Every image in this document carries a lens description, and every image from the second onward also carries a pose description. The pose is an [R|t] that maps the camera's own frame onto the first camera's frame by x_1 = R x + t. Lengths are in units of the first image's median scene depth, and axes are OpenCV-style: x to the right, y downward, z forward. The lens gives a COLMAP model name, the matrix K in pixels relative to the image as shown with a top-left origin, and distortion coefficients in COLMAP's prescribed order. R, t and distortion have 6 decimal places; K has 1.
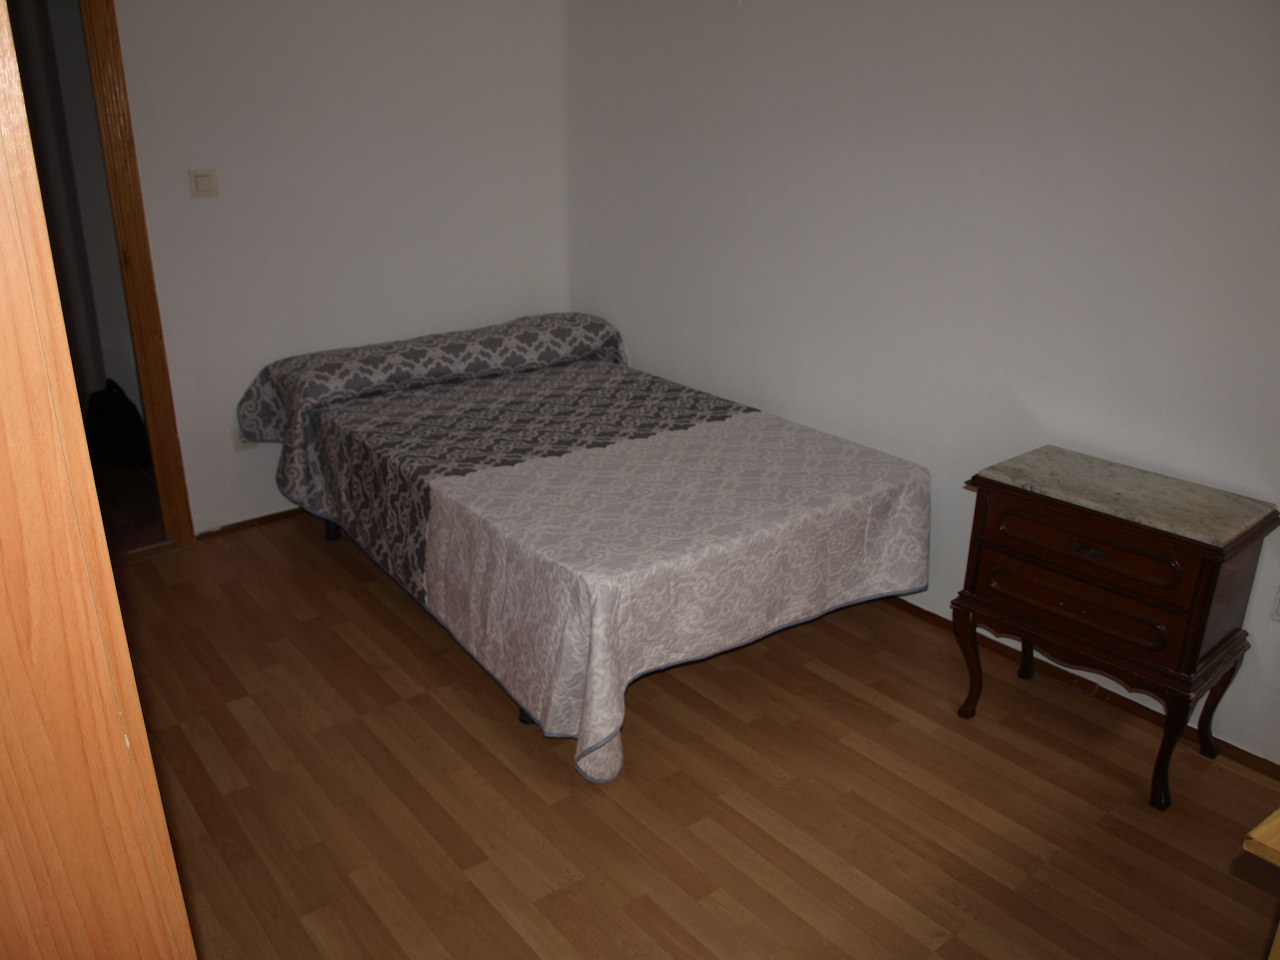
lens RADIAL K [[1016.6, 0, 615.7], [0, 1016.6, 477.7], [0, 0, 1]] dist [-0.116396, 0.080376]
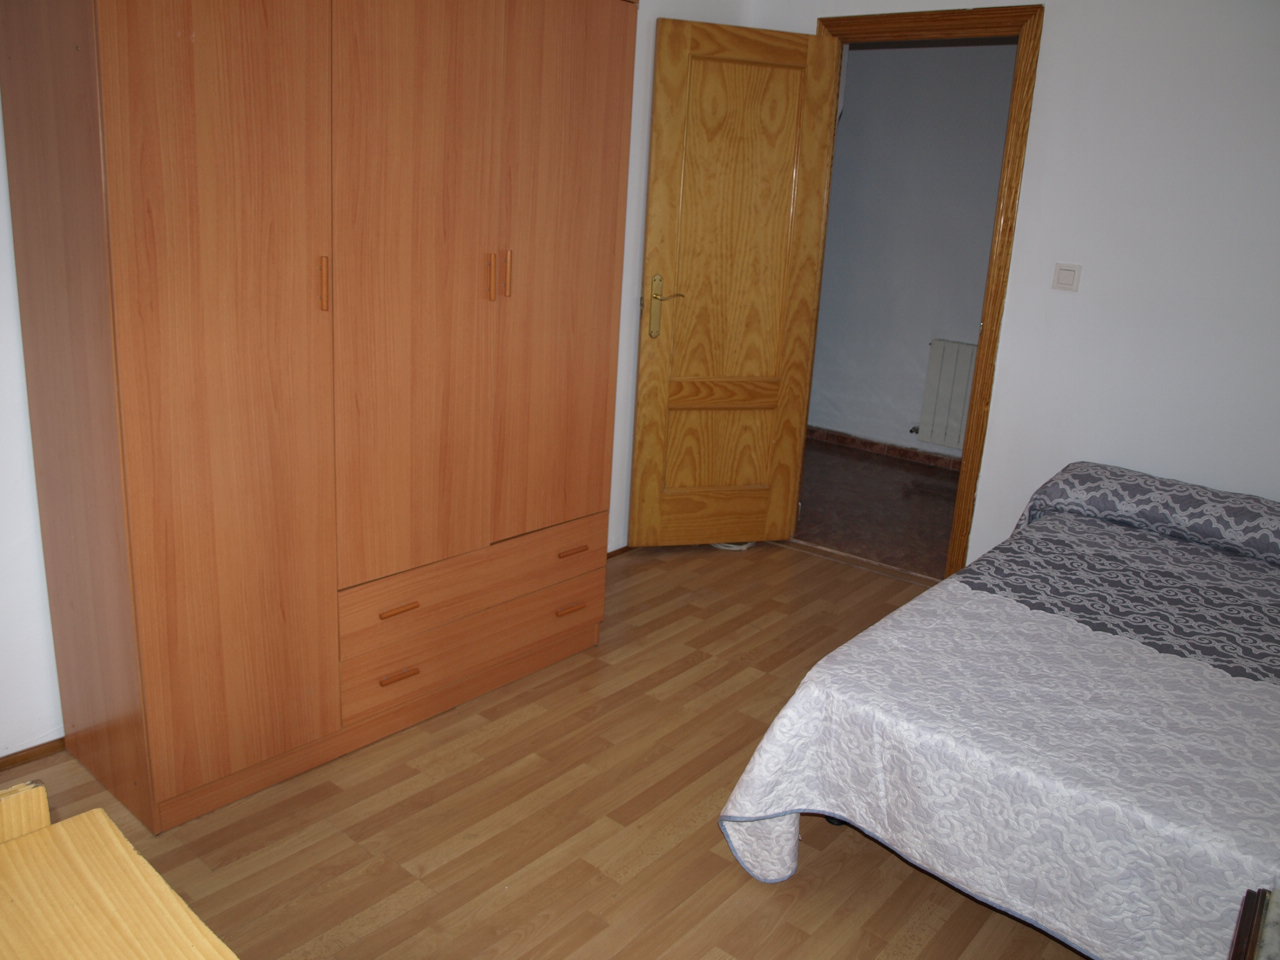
lens RADIAL K [[1016.6, 0, 615.7], [0, 1016.6, 477.7], [0, 0, 1]] dist [-0.116396, 0.080376]
pose [[0.186422, 0.282938, -0.940847, 0.528365], [-0.384957, 0.902097, 0.195009, -0.124492], [0.903911, 0.325832, 0.277090, 0.343766]]
